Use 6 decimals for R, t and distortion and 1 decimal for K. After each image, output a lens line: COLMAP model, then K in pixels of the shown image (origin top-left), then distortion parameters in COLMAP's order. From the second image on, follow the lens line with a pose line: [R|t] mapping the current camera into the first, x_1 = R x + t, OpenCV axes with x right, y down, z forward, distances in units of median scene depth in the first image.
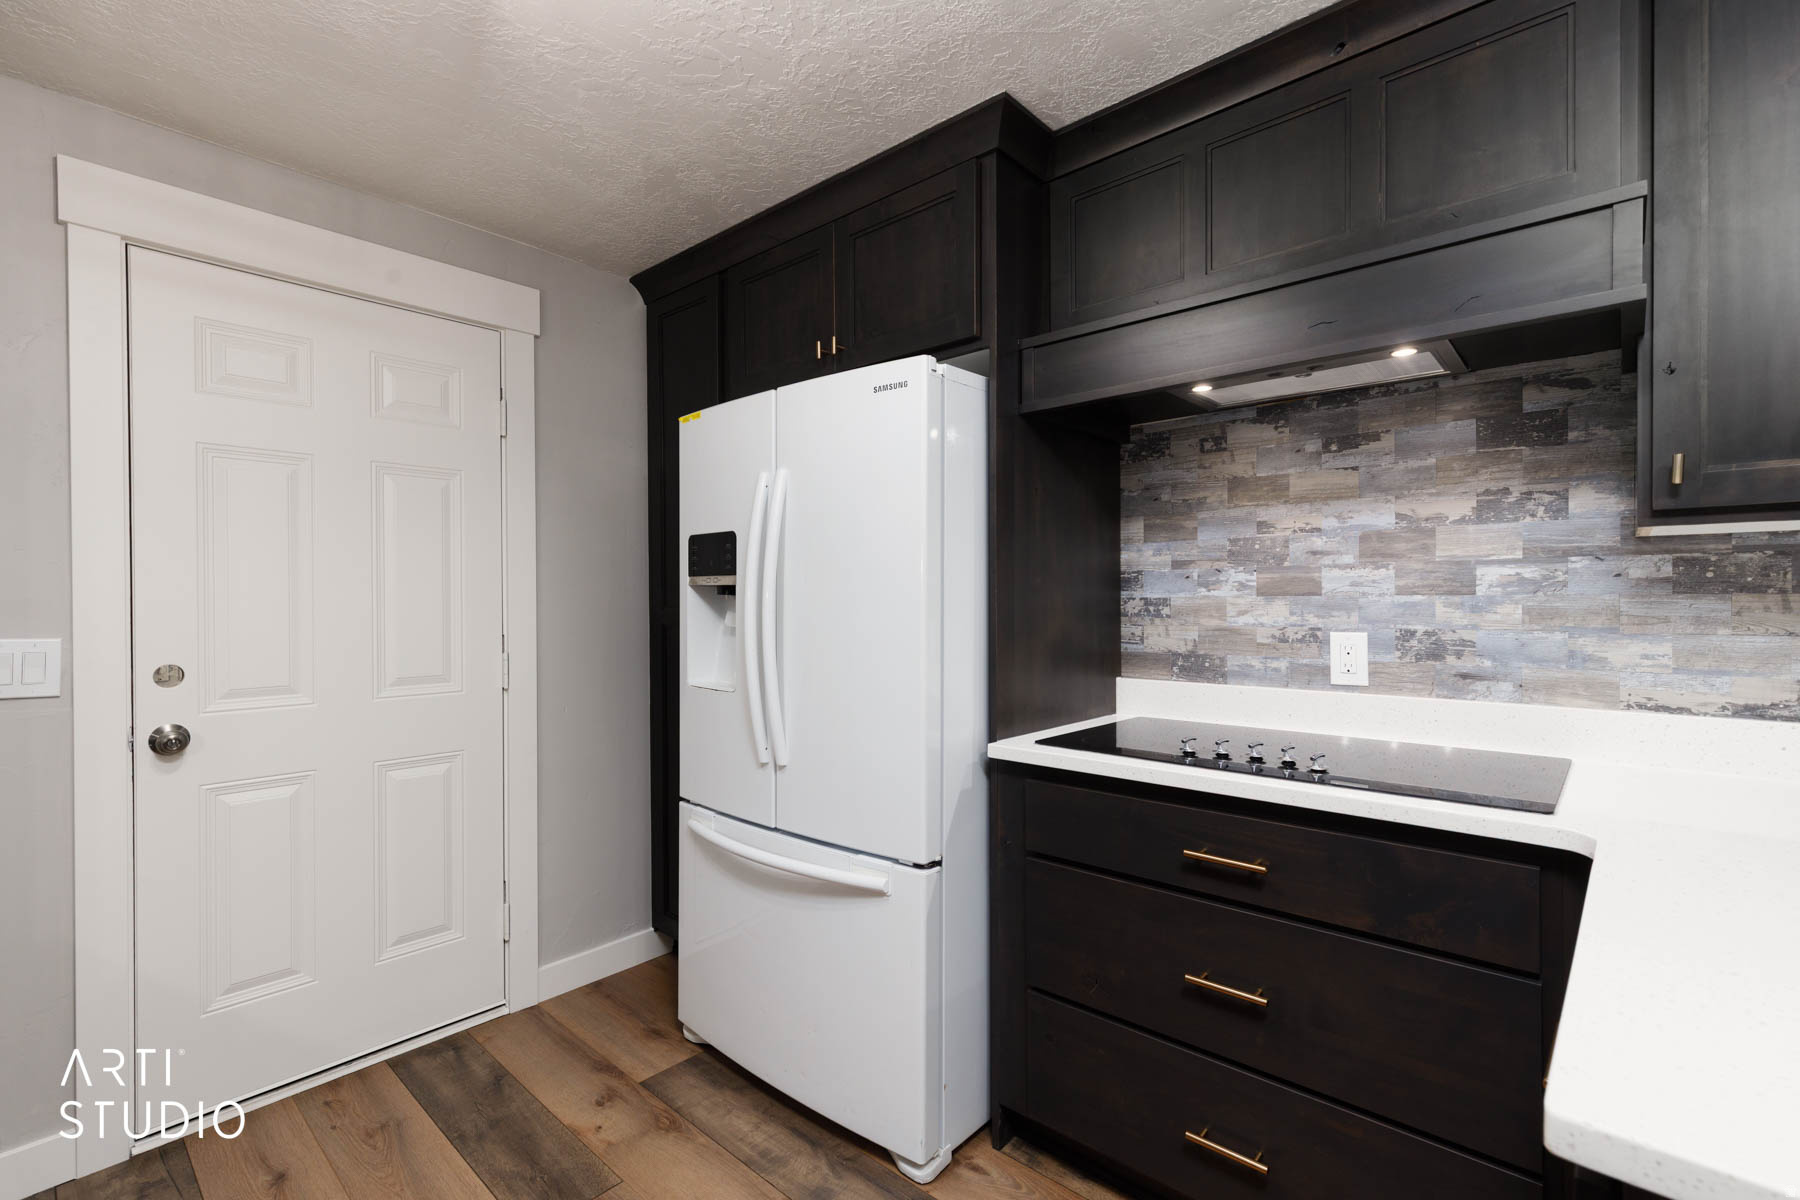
lens RADIAL K [[800.0, 0, 897.4], [0, 800.0, 600.9], [0, 0, 1]] dist [0.002146, -0.000249]
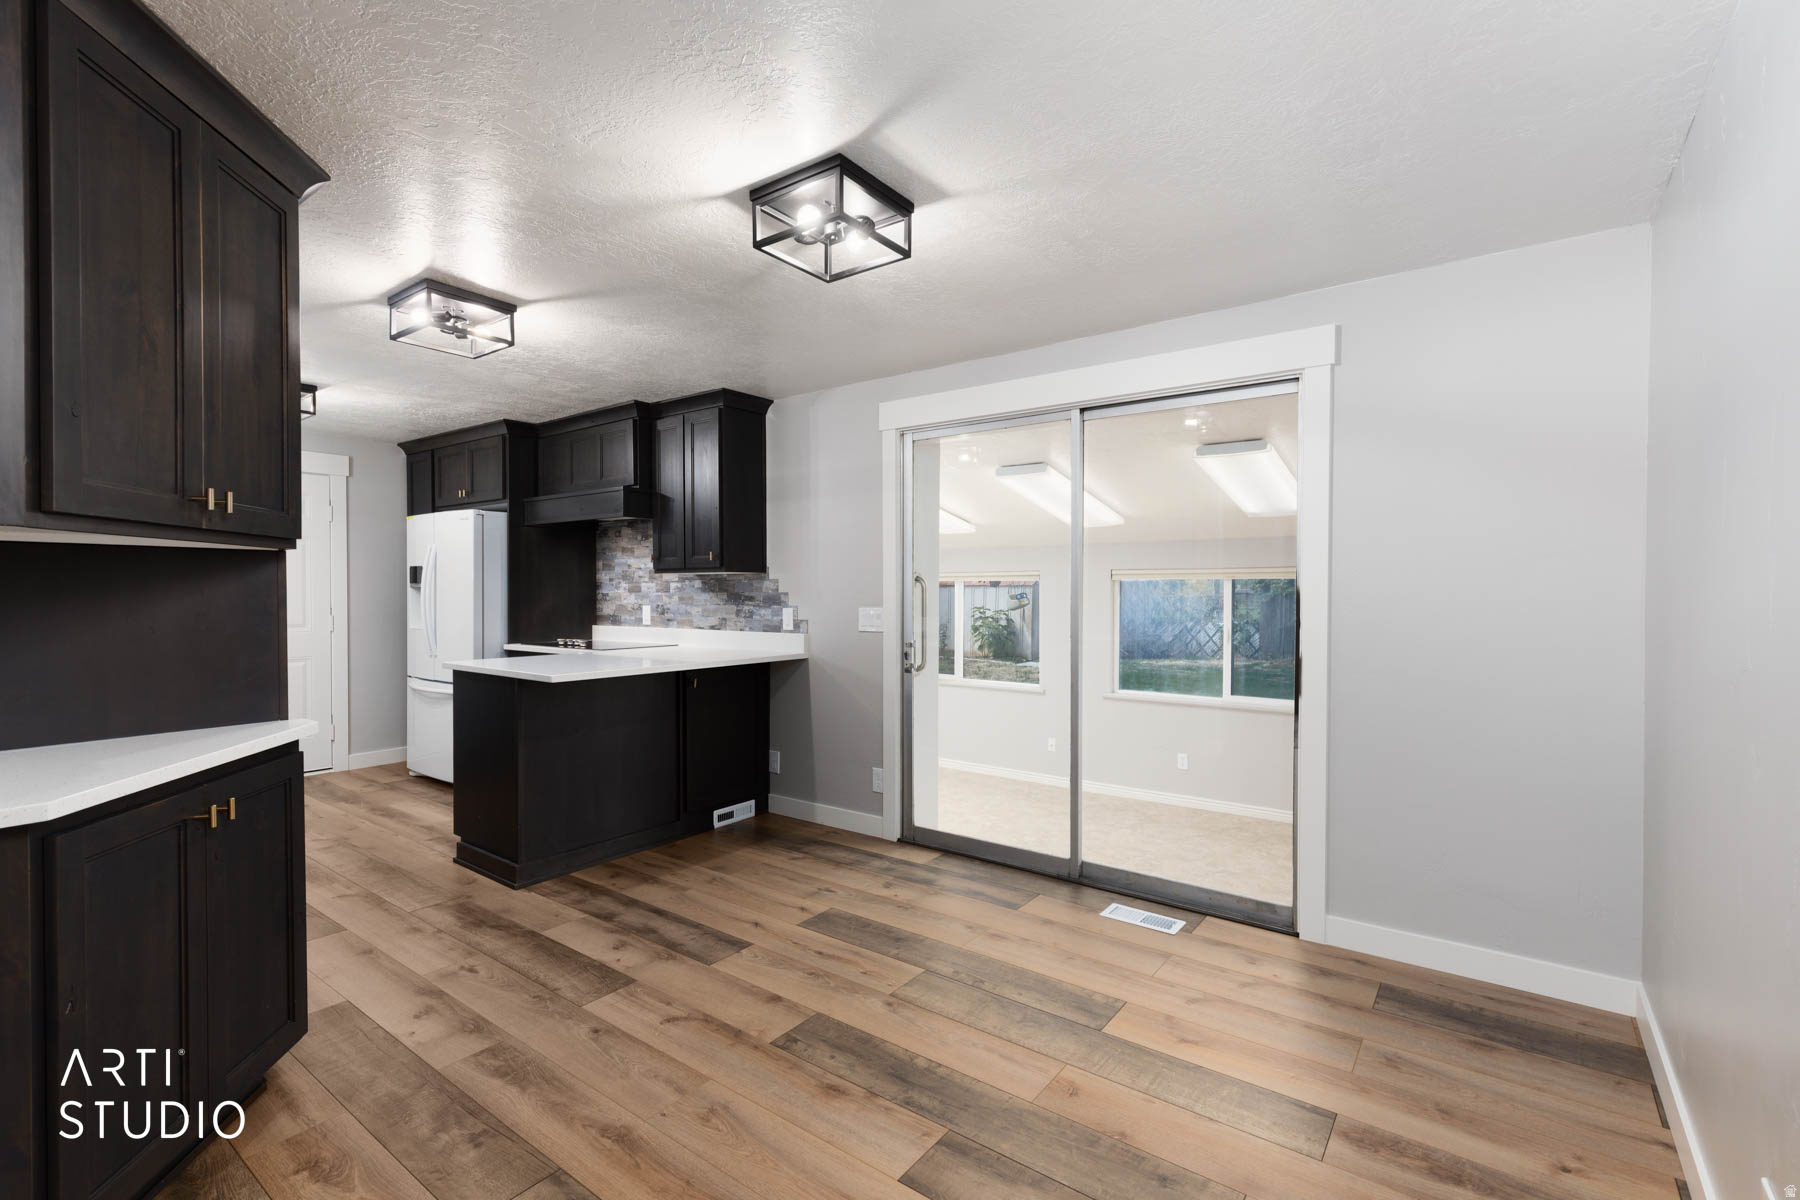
lens RADIAL K [[800.0, 0, 903.2], [0, 800.0, 601.7], [0, 0, 1]] dist [0.002146, -0.000249]
pose [[0.995777, 0.004266, 0.091706, 1.107432], [-0.004900, 0.999966, 0.006694, 0.002369], [-0.091674, -0.007115, 0.995764, -1.711502]]
